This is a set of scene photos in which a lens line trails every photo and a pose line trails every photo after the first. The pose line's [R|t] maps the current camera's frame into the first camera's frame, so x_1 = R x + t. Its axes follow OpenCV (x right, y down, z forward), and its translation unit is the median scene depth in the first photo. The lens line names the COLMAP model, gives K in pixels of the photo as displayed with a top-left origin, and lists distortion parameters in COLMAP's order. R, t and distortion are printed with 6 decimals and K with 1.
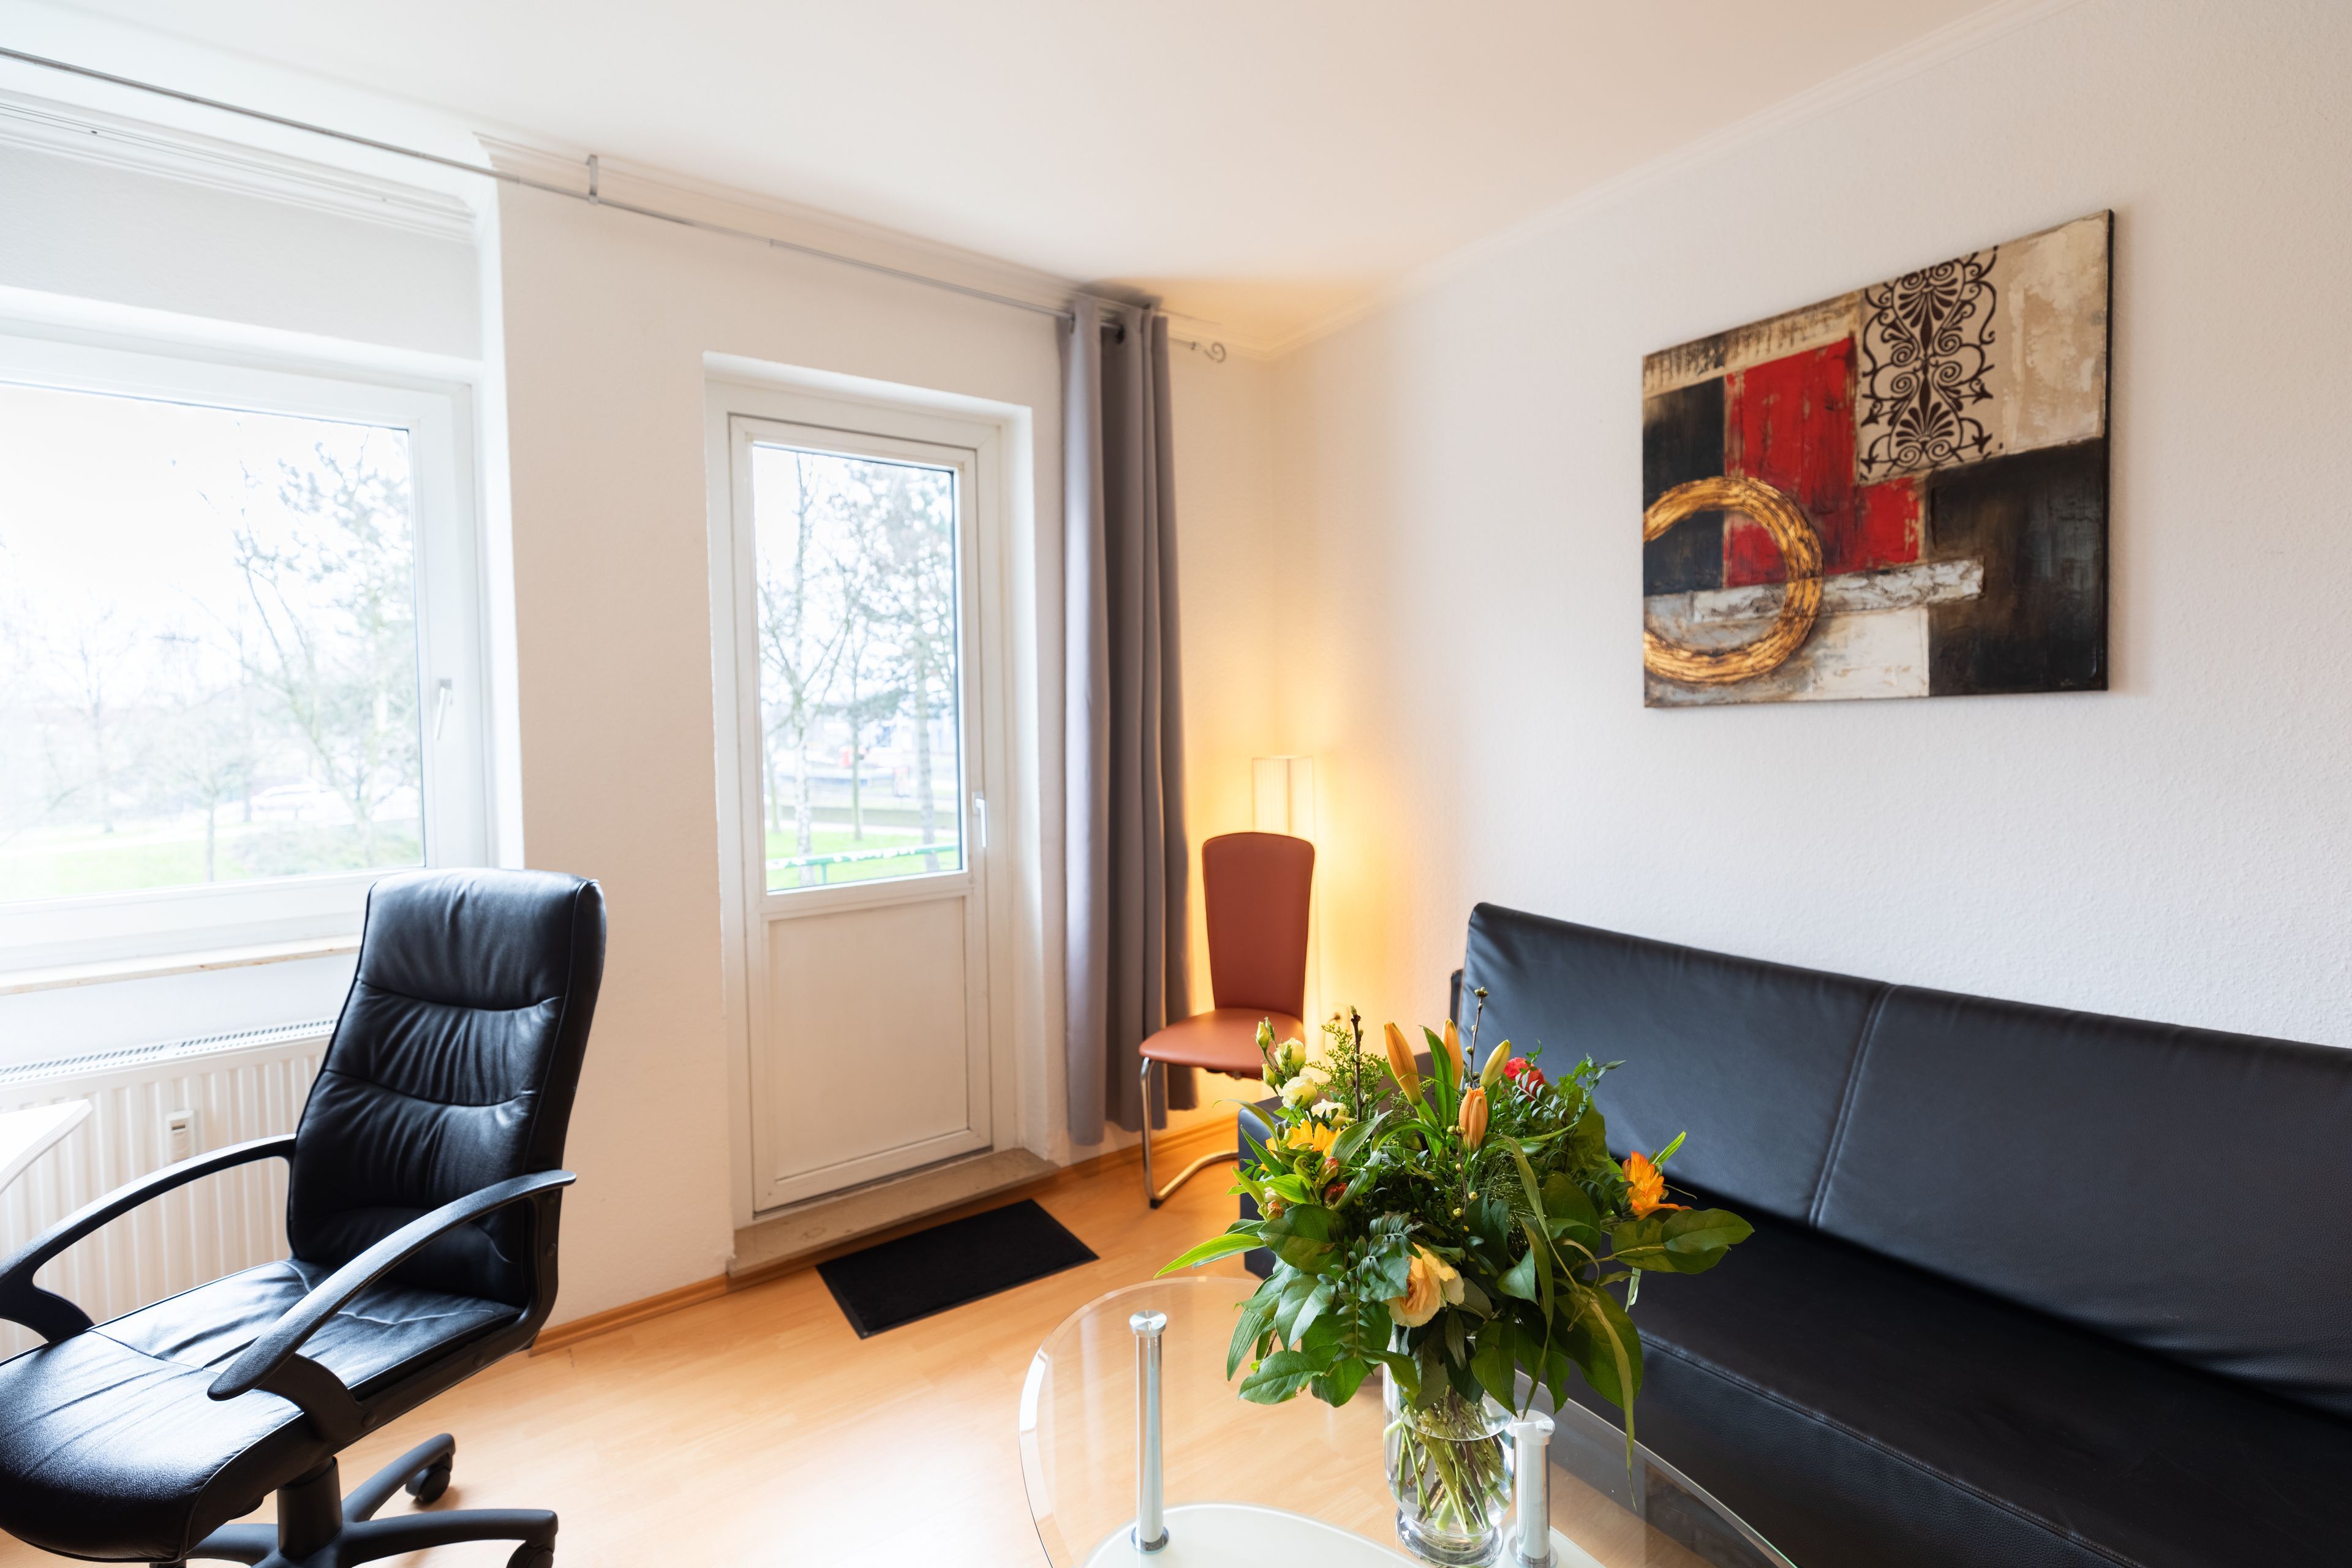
lens RADIAL K [[1103.9, 0, 1161.1], [0, 1103.9, 767.4], [0, 0, 1]] dist [0.006002, -0.000723]
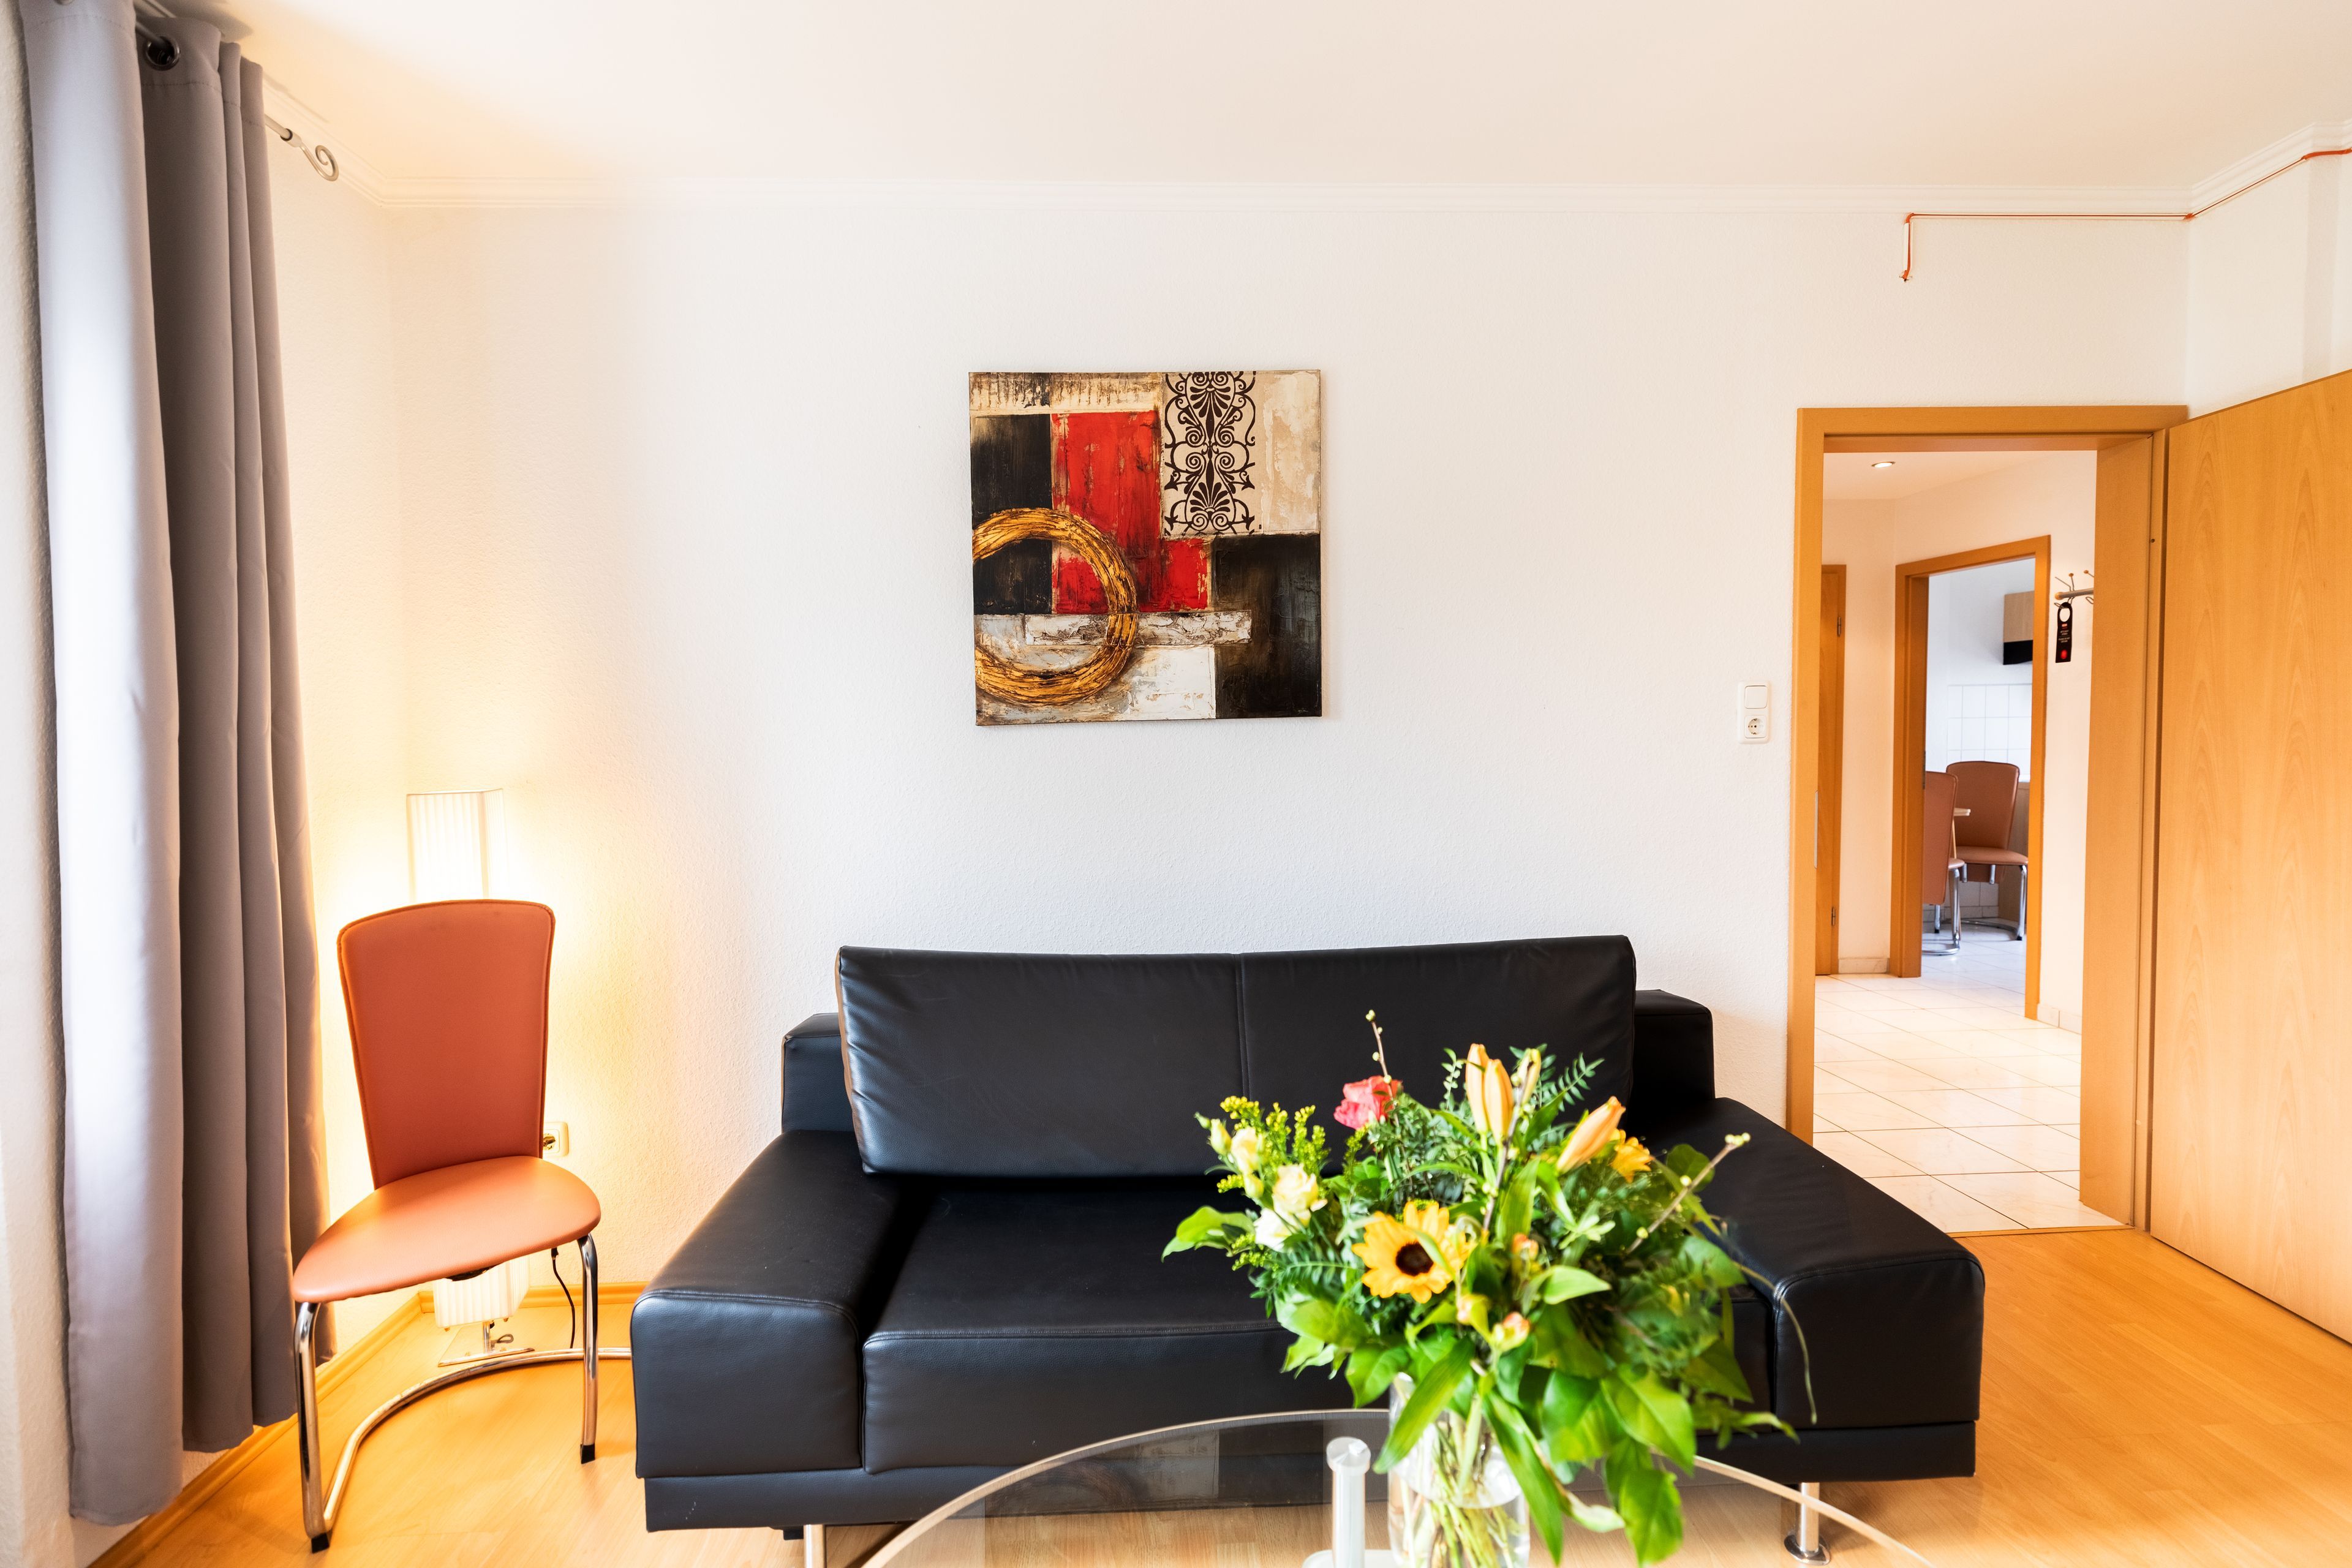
lens RADIAL K [[1103.9, 0, 1164.3], [0, 1103.9, 773.6], [0, 0, 1]] dist [0.006002, -0.000723]
pose [[0.522683, -0.025629, 0.852142, -0.379078], [0.037836, 0.999261, 0.006846, -0.012978], [-0.851687, 0.028663, 0.523266, 0.393309]]
